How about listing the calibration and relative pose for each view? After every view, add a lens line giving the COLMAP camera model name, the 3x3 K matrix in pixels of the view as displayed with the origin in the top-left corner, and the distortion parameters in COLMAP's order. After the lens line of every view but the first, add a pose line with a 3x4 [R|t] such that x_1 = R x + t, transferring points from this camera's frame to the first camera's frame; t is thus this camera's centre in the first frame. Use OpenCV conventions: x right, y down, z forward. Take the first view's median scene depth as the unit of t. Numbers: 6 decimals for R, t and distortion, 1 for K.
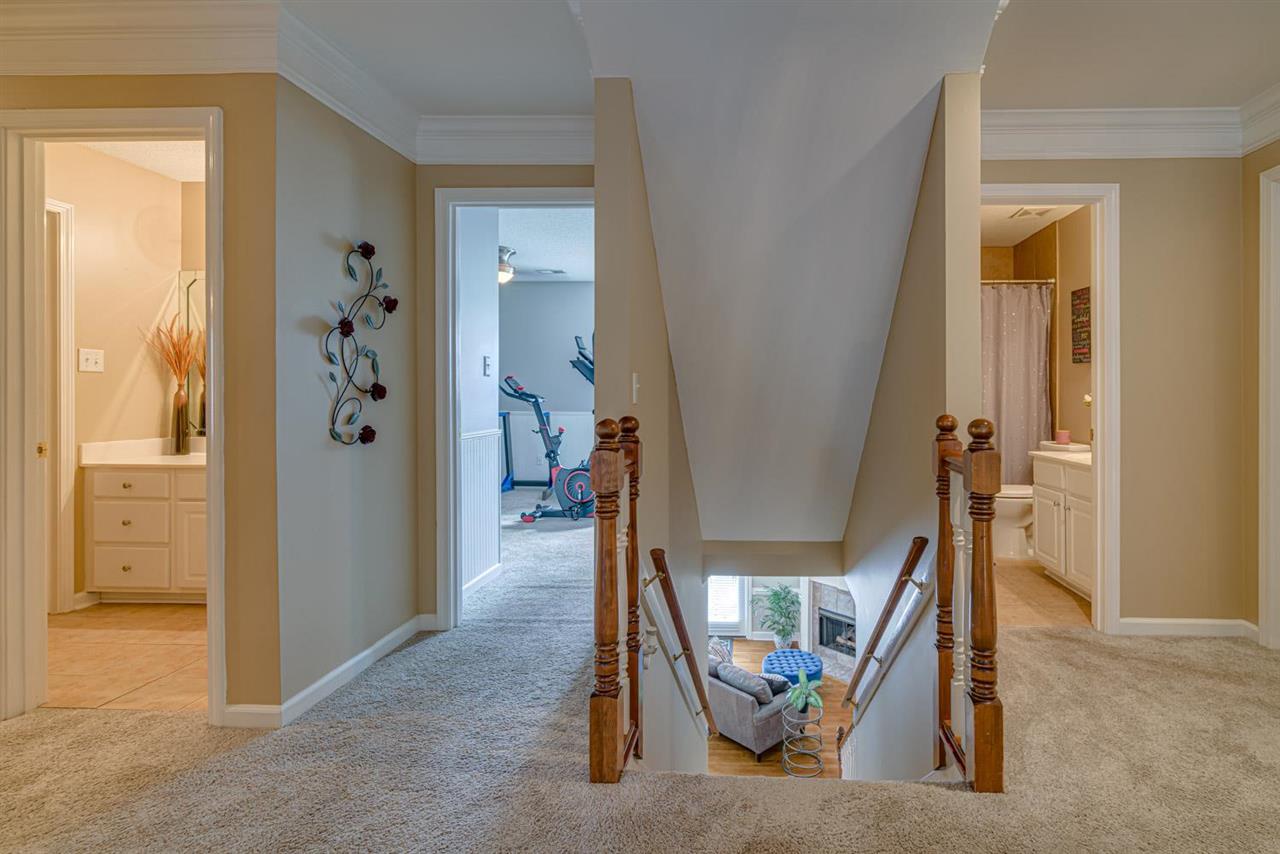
lens RADIAL K [[606.9, 0, 678.1], [0, 606.9, 390.8], [0, 0, 1]] dist [-0.000216, 0.000281]
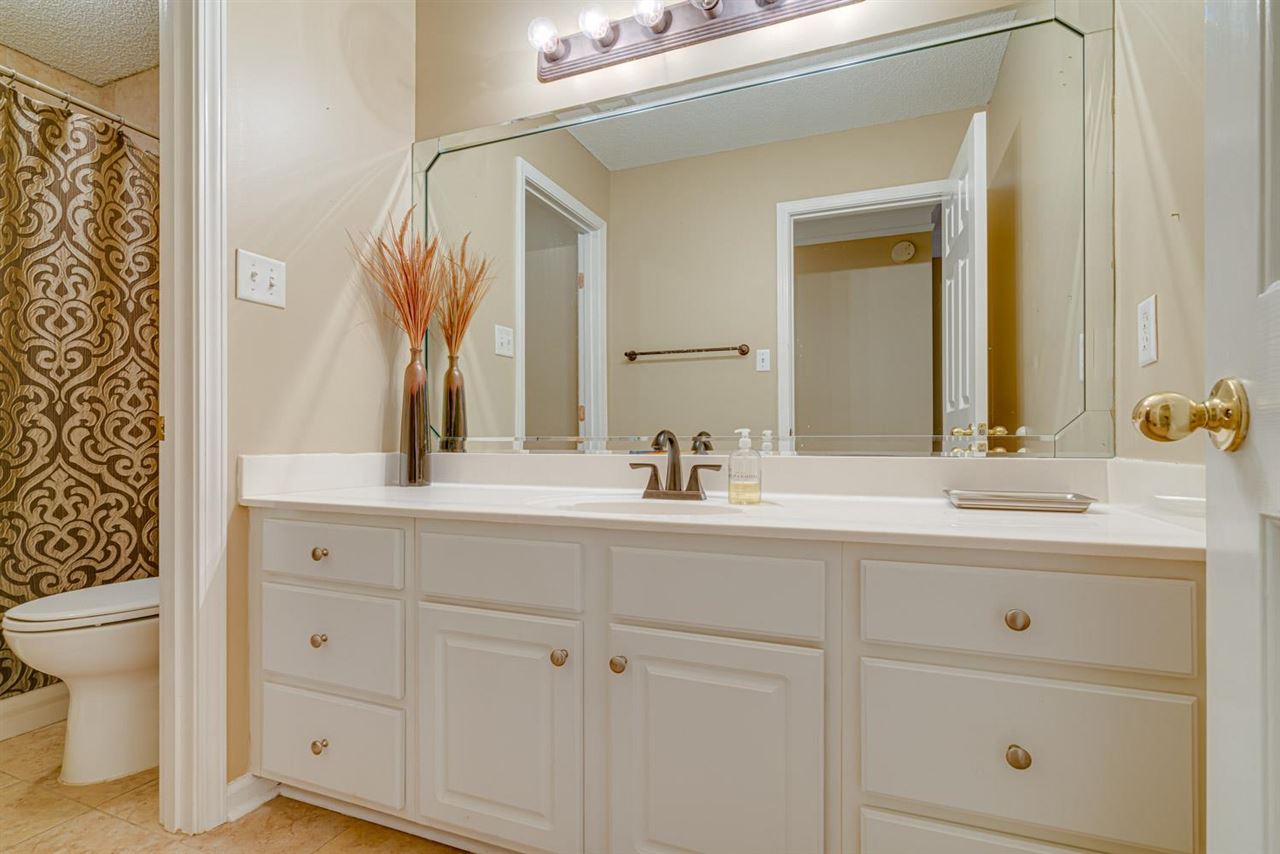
lens RADIAL K [[606.9, 0, 638.9], [0, 606.9, 431.6], [0, 0, 1]] dist [-0.000216, 0.000281]
pose [[0.955646, -0.001617, -0.294514, -0.496893], [-0.000339, 0.999978, -0.006590, 0.063711], [0.294518, 0.006397, 0.955624, 0.576002]]
